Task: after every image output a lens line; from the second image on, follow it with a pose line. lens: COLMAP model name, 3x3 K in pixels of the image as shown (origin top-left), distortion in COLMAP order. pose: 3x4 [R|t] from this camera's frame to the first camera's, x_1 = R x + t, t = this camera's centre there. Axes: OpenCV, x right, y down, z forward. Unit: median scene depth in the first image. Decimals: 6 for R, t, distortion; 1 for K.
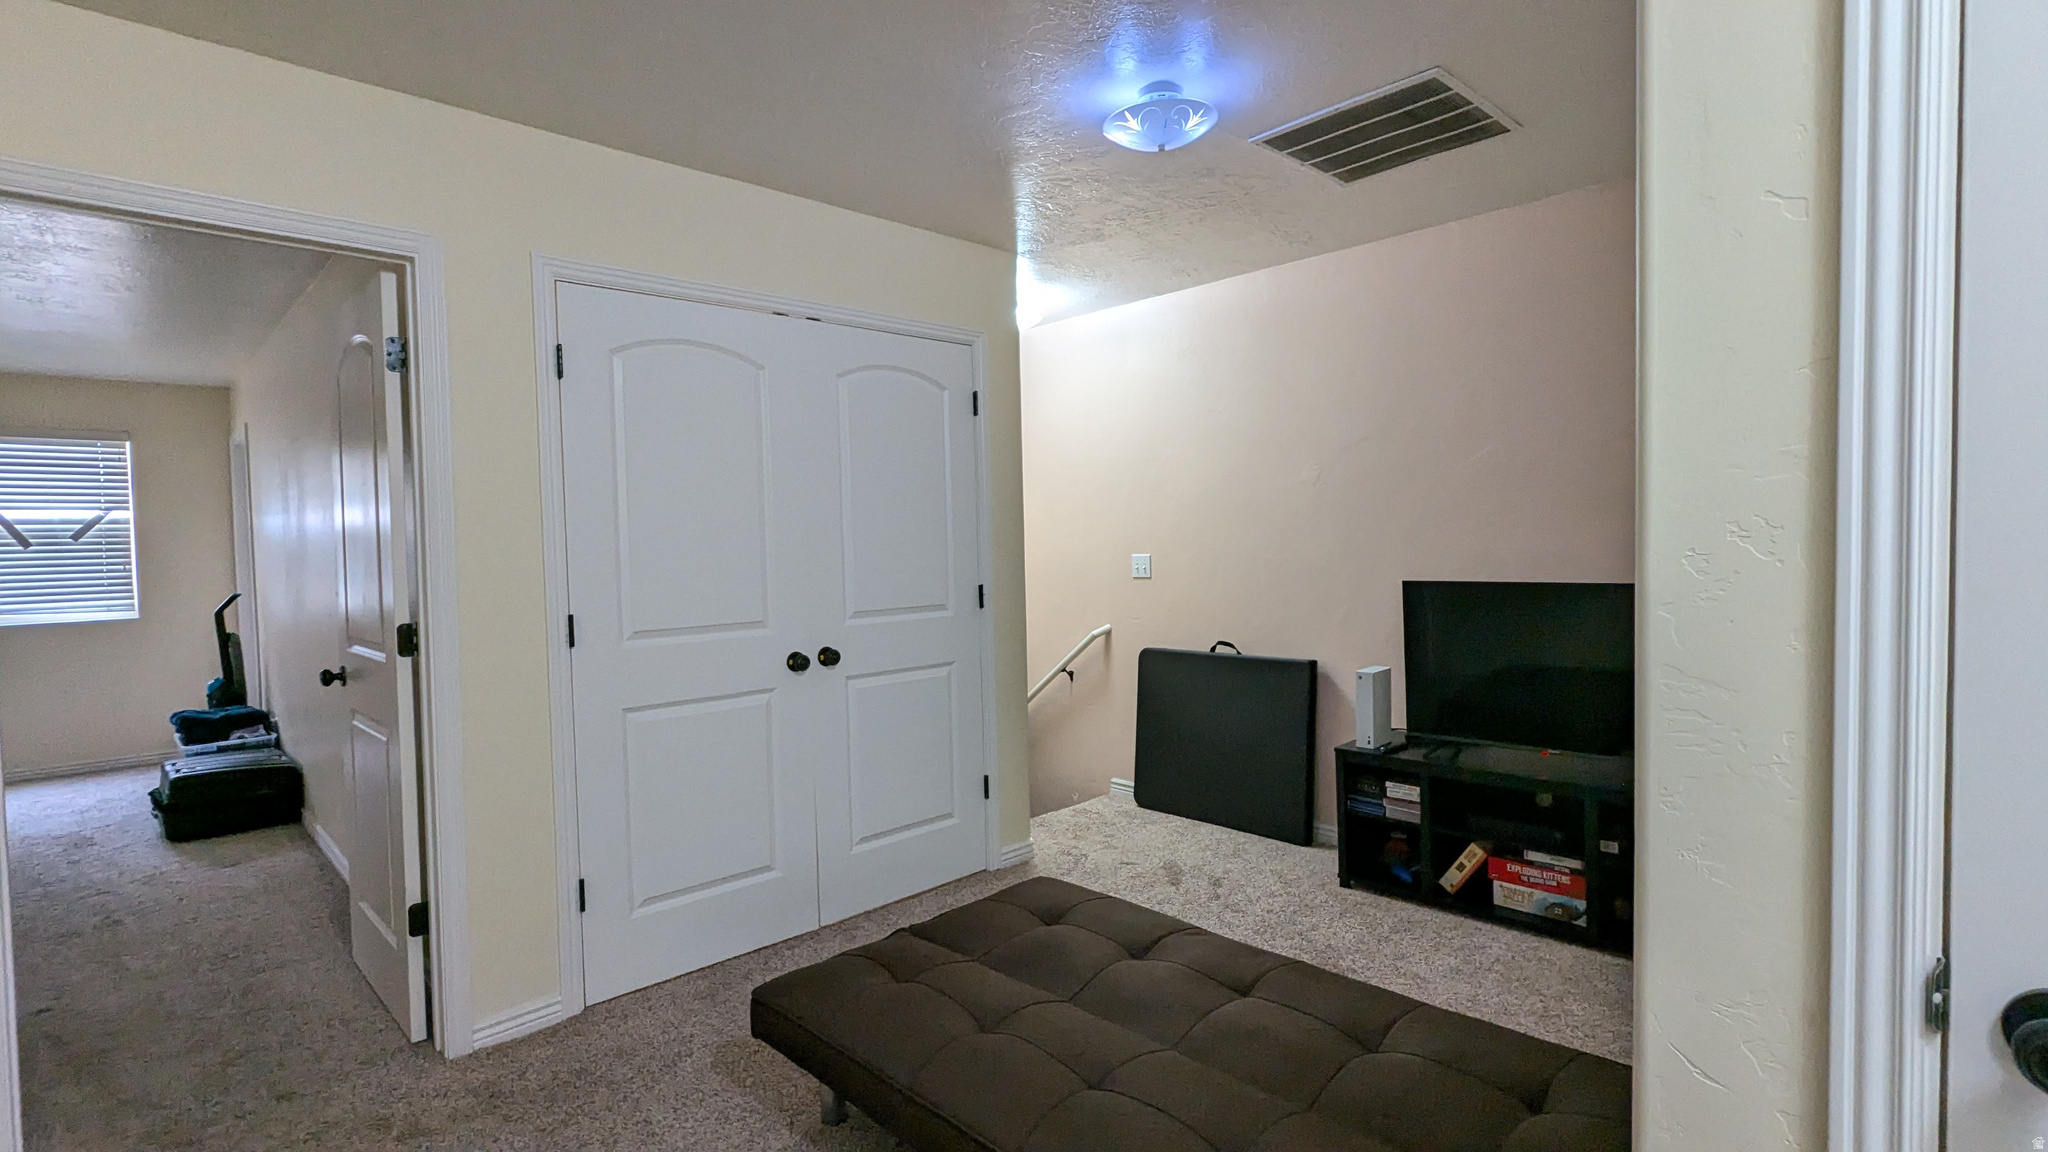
lens RADIAL K [[965.9, 0, 1010.6], [0, 965.9, 571.6], [0, 0, 1]] dist [0.000362, -0.000393]
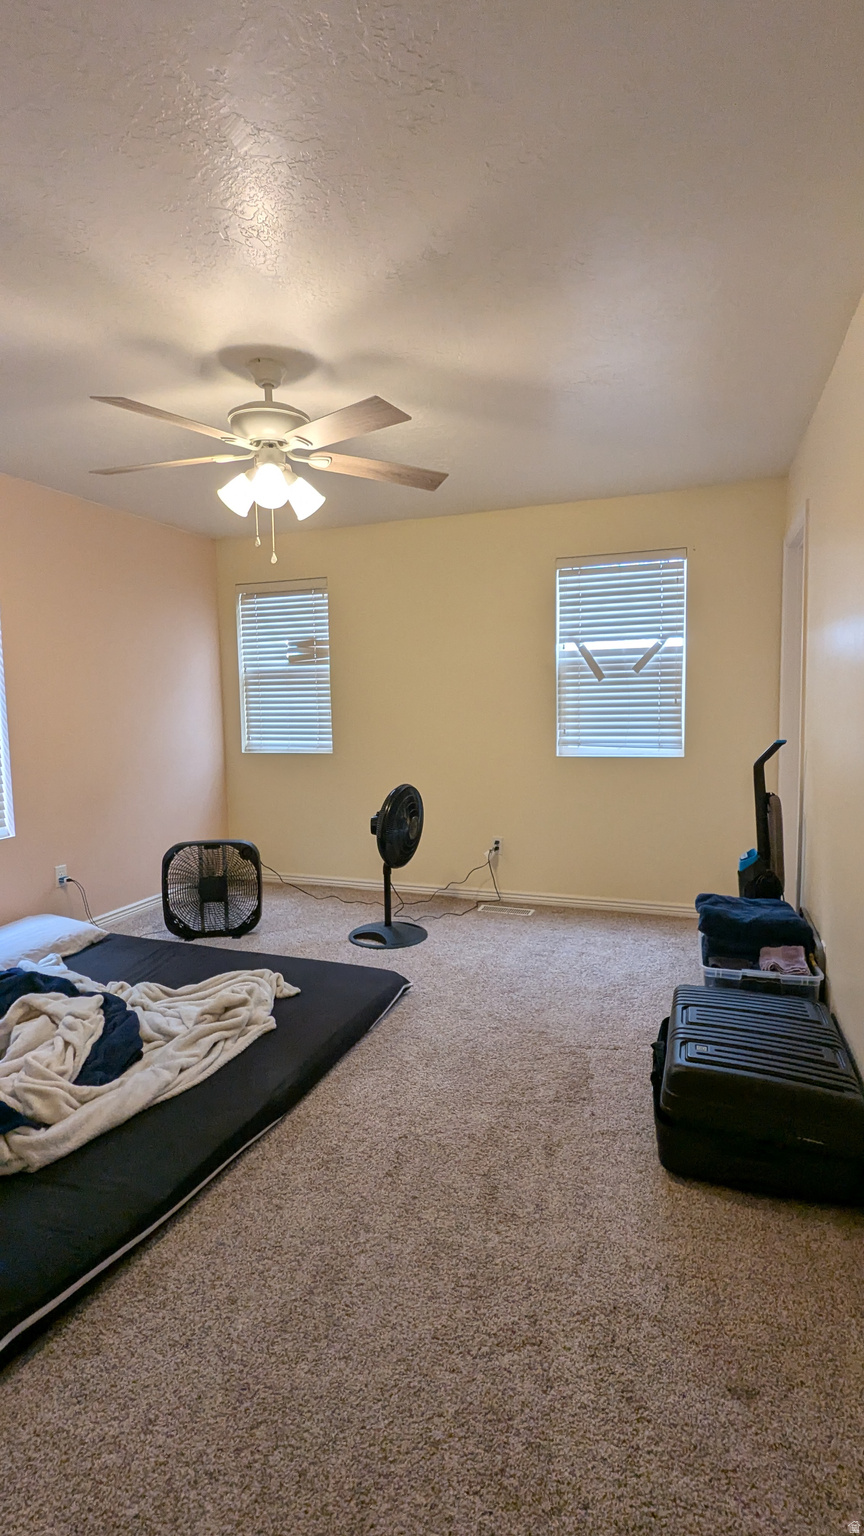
lens RADIAL K [[724.5, 0, 432.0], [0, 724.5, 768.0], [0, 0, 1]] dist [0.000362, -0.000393]
pose [[0.440717, 0.098449, -0.892231, -0.405401], [-0.020107, 0.994801, 0.099835, -0.004725], [0.897421, -0.026059, 0.440405, 0.495585]]
